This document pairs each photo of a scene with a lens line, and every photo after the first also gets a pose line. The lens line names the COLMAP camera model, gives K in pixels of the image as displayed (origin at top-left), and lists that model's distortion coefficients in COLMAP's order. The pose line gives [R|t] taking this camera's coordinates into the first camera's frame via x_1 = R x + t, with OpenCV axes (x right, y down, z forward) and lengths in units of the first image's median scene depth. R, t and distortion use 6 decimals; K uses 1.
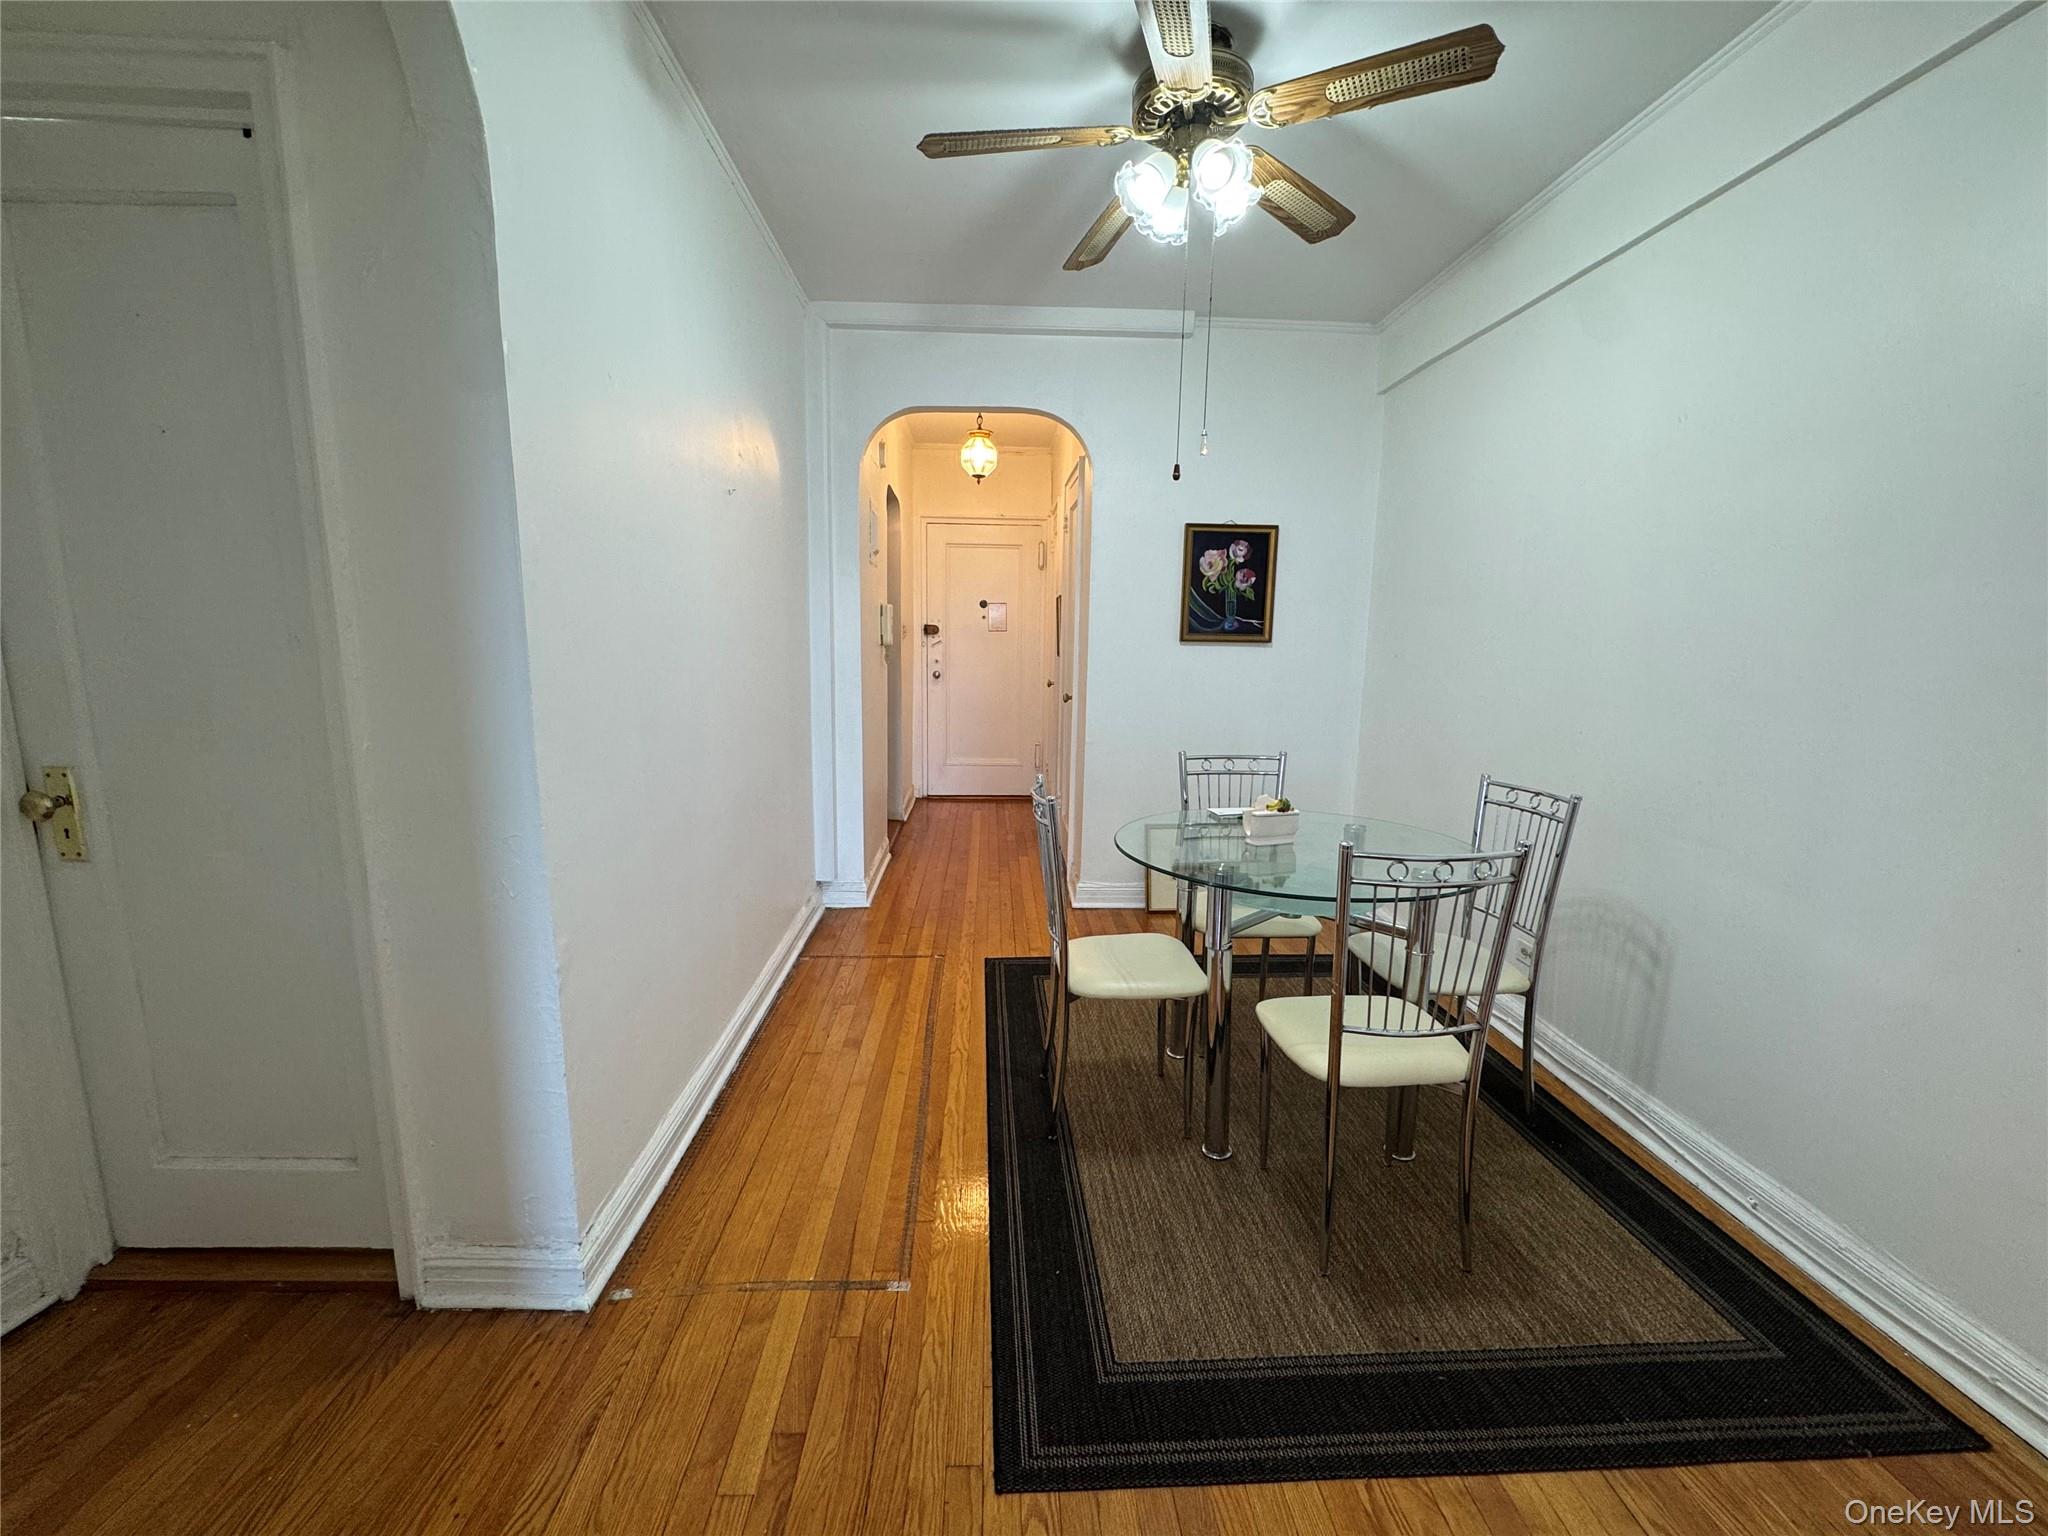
lens RADIAL K [[821.4, 0, 1019.1], [0, 821.4, 770.8], [0, 0, 1]] dist [-0.002237, -0.000266]
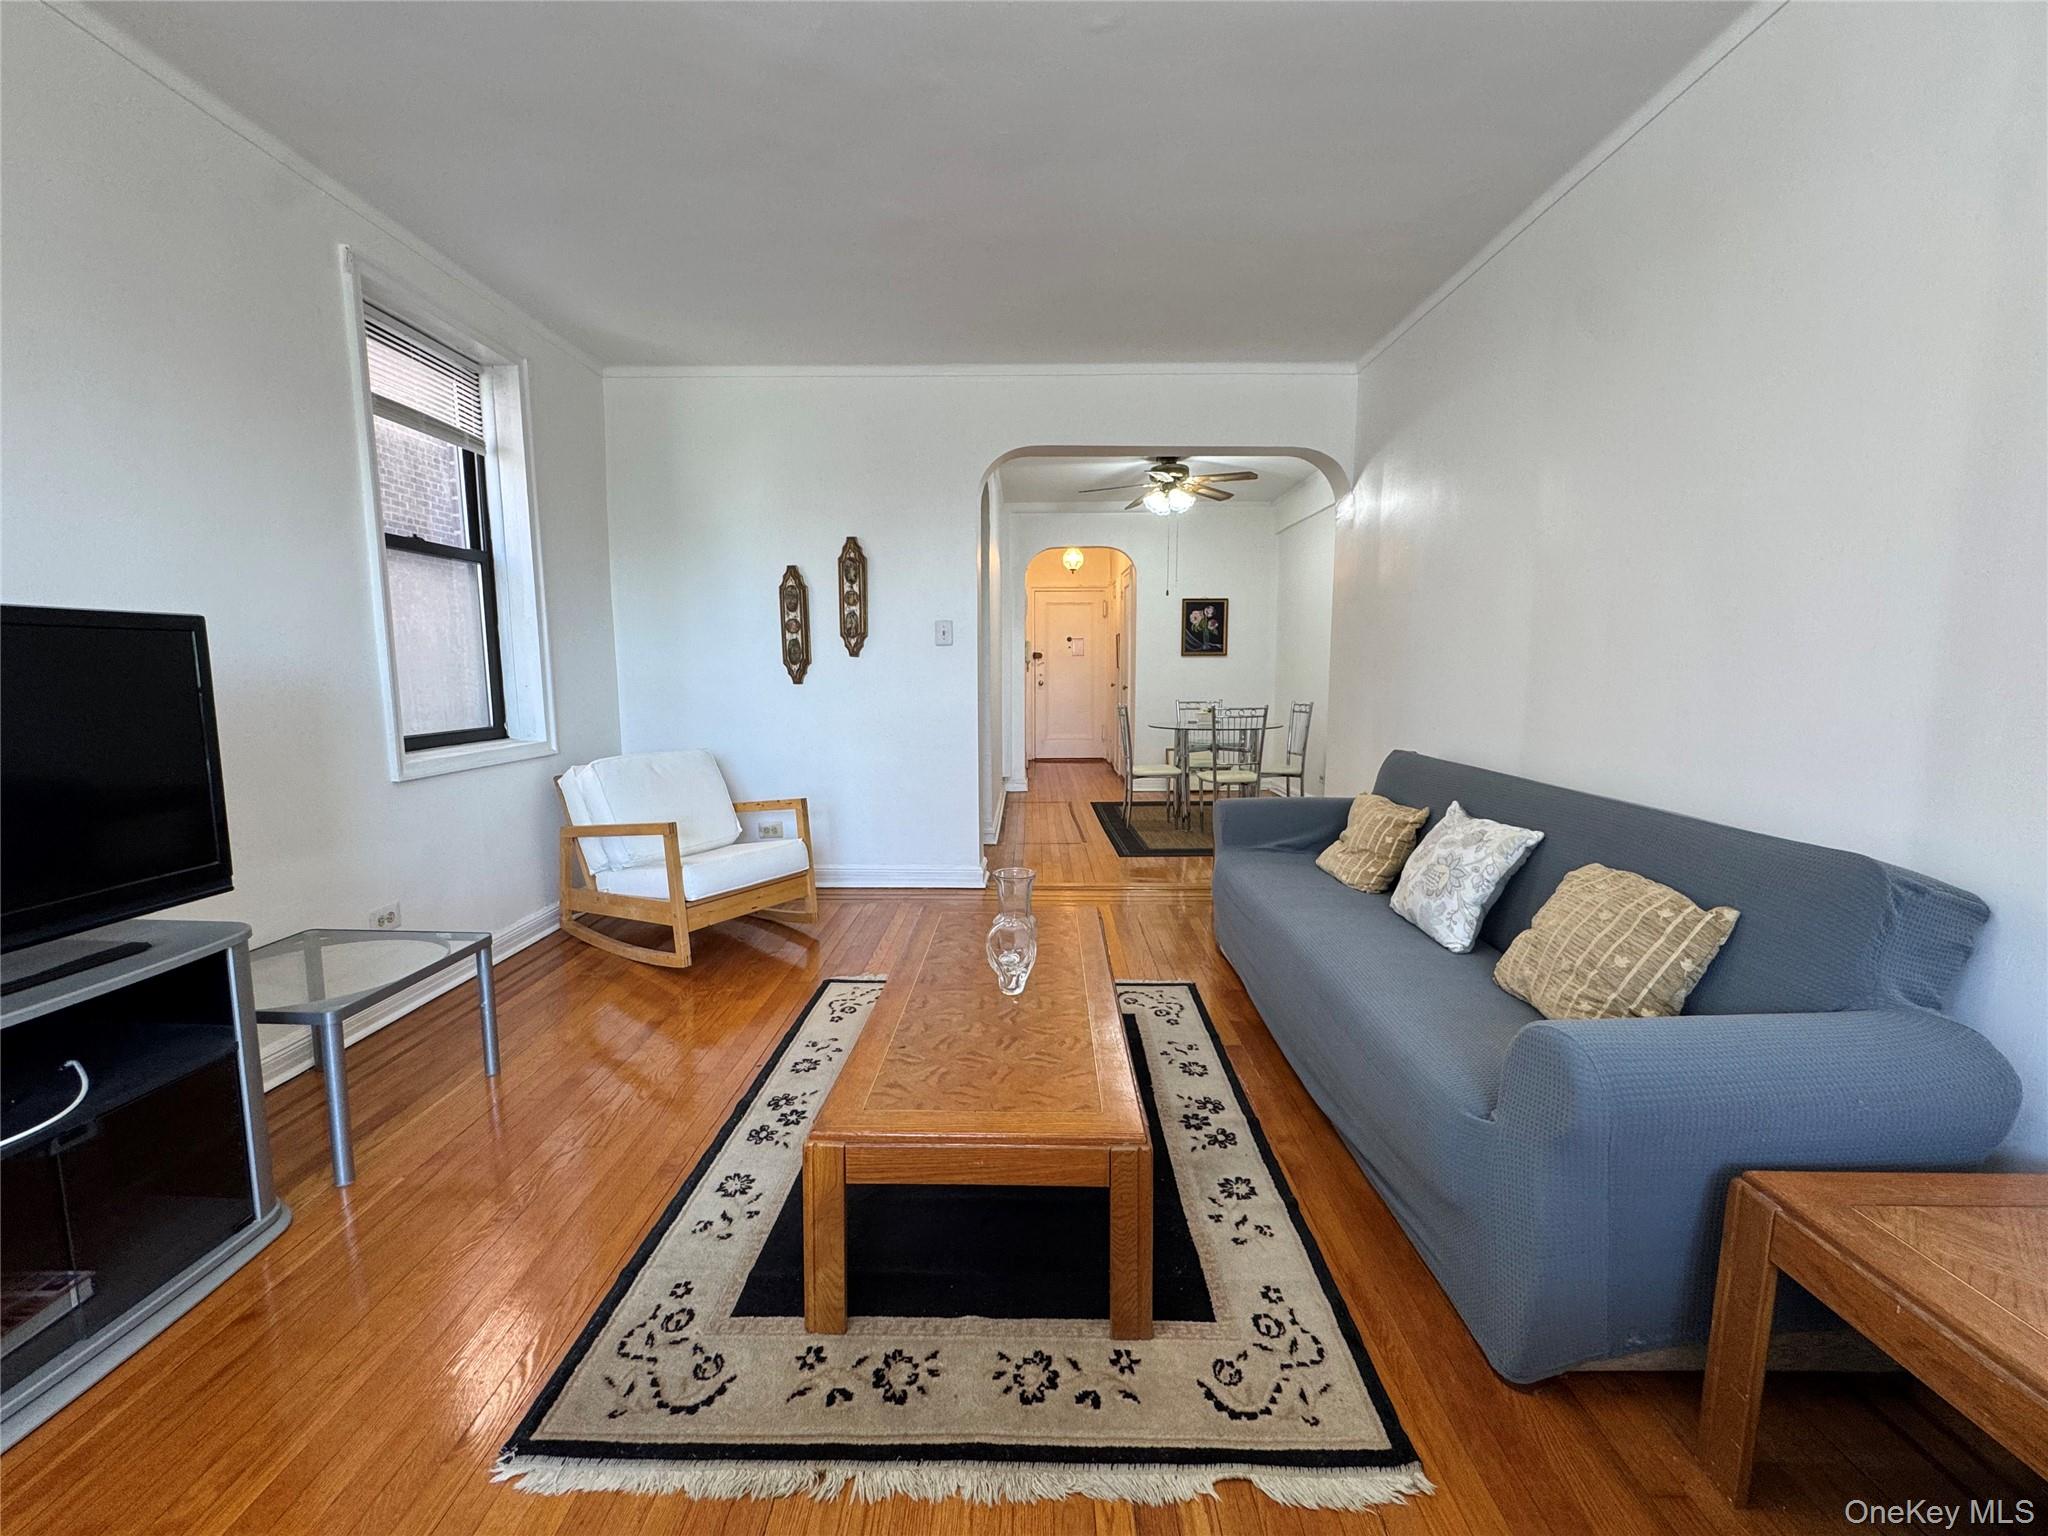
lens RADIAL K [[821.4, 0, 1023.0], [0, 821.4, 774.6], [0, 0, 1]] dist [-0.002237, -0.000266]
pose [[0.998858, -0.011607, -0.046346, -0.104431], [0.009905, 0.999274, -0.036794, 0.208392], [0.046739, 0.036293, 0.998248, -1.041250]]
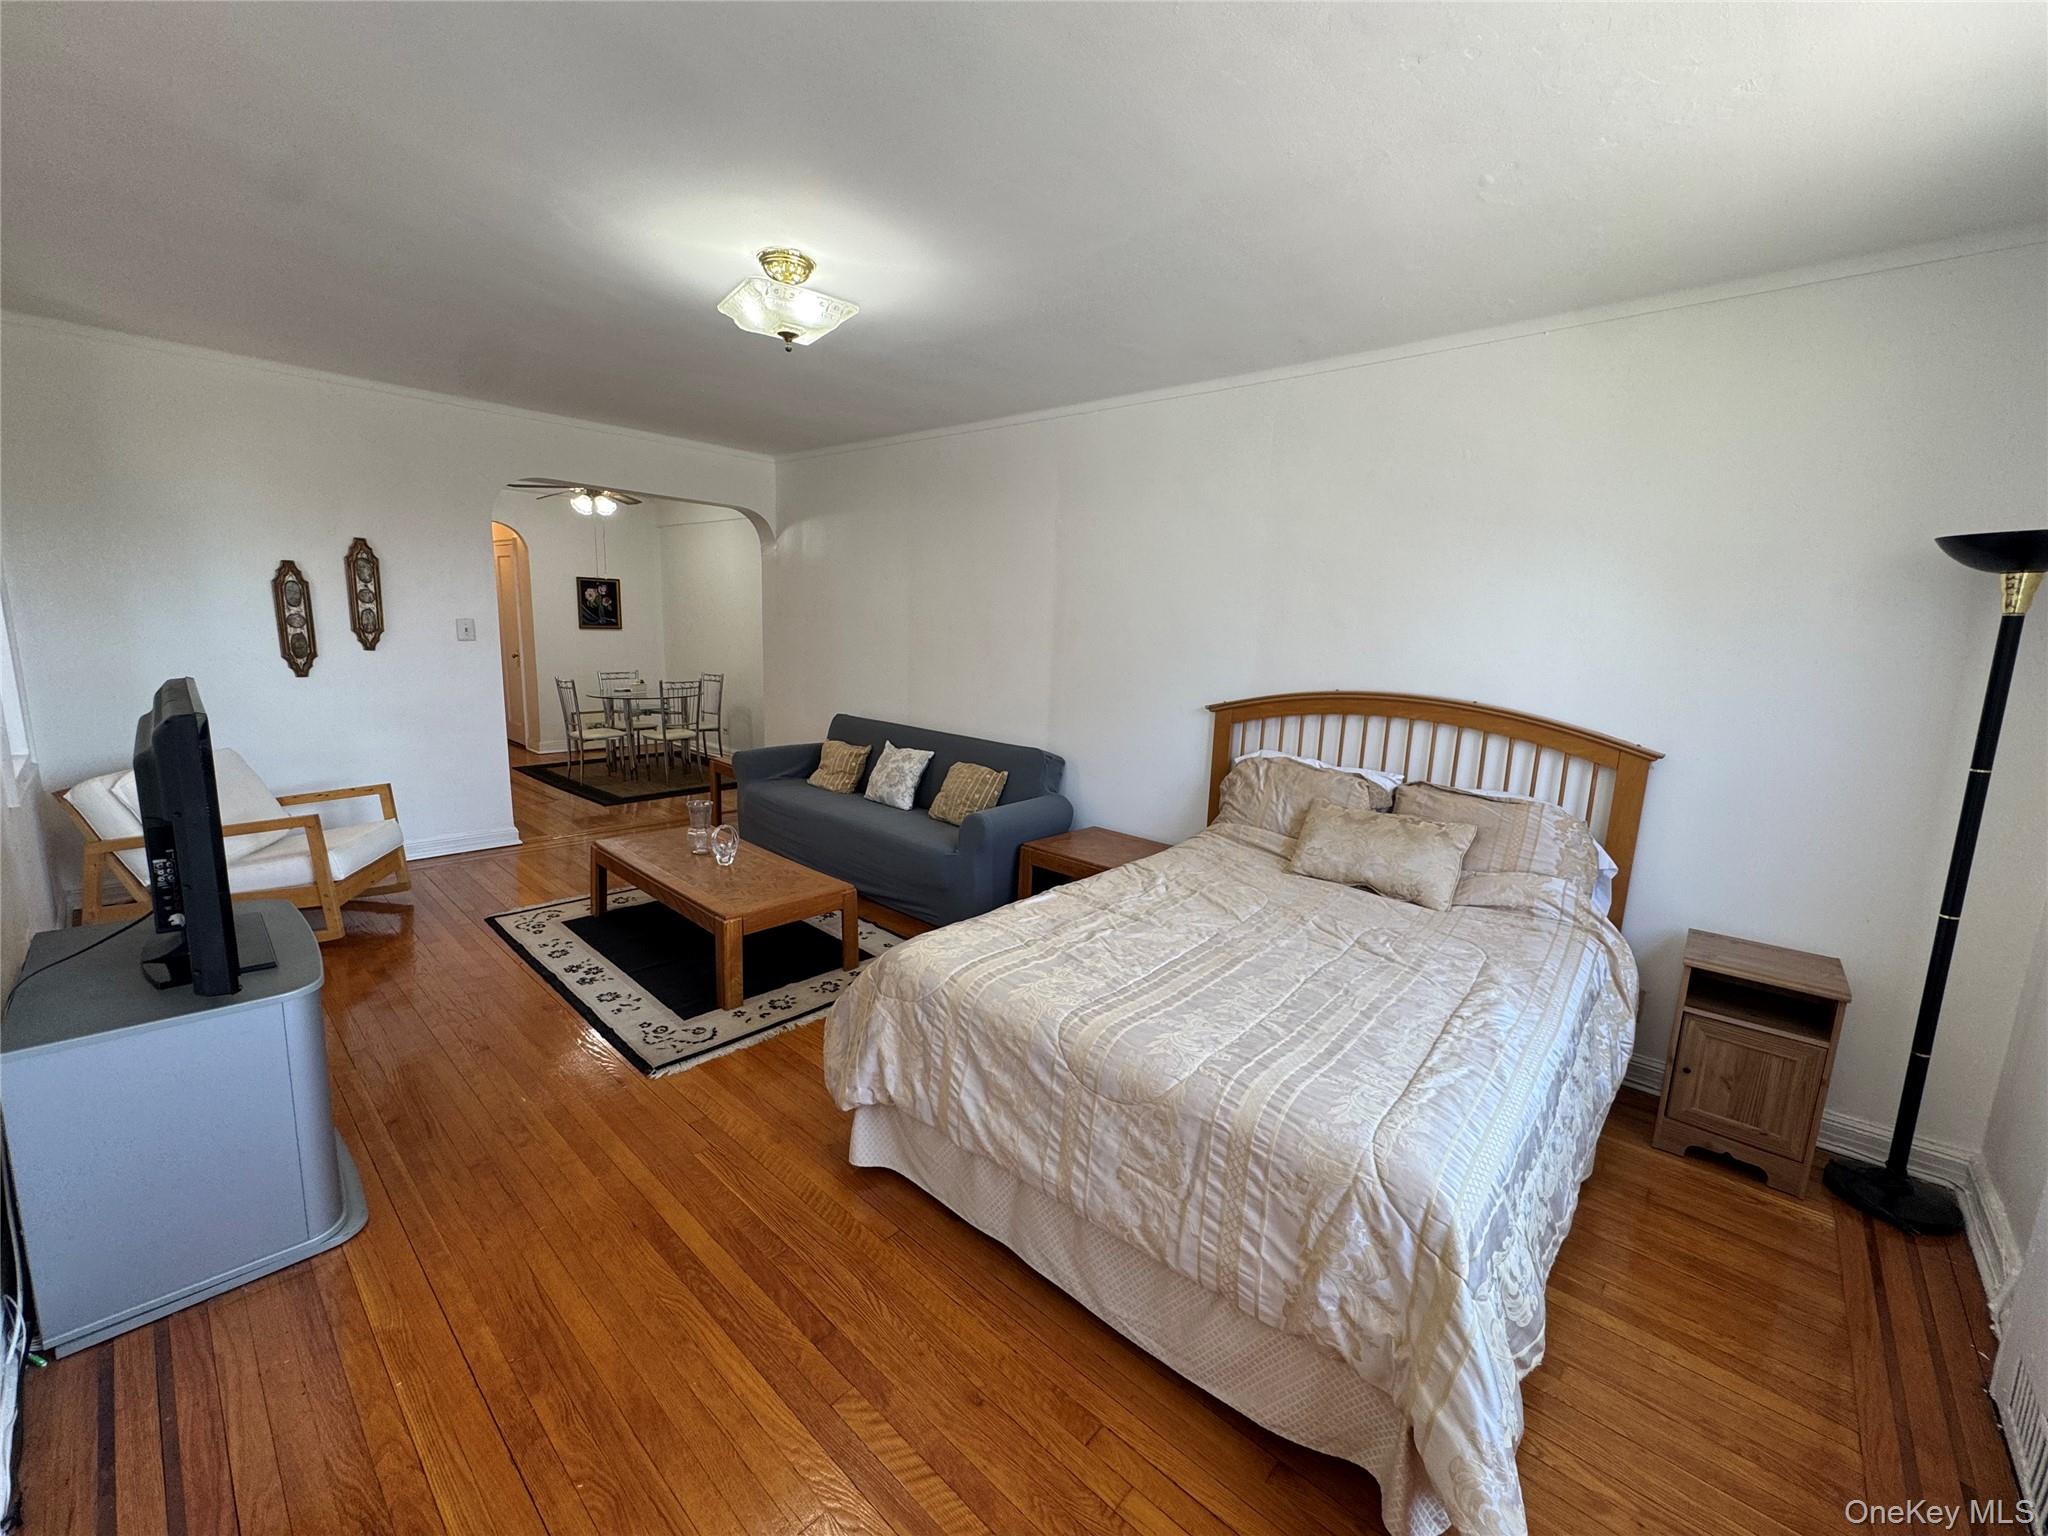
lens RADIAL K [[821.4, 0, 1031.1], [0, 821.4, 759.7], [0, 0, 1]] dist [-0.002237, -0.000266]
pose [[0.698259, -0.108447, 0.707583, -0.574121], [0.093104, 0.993820, 0.060439, 0.180380], [-0.709765, 0.023676, 0.704041, -1.464237]]
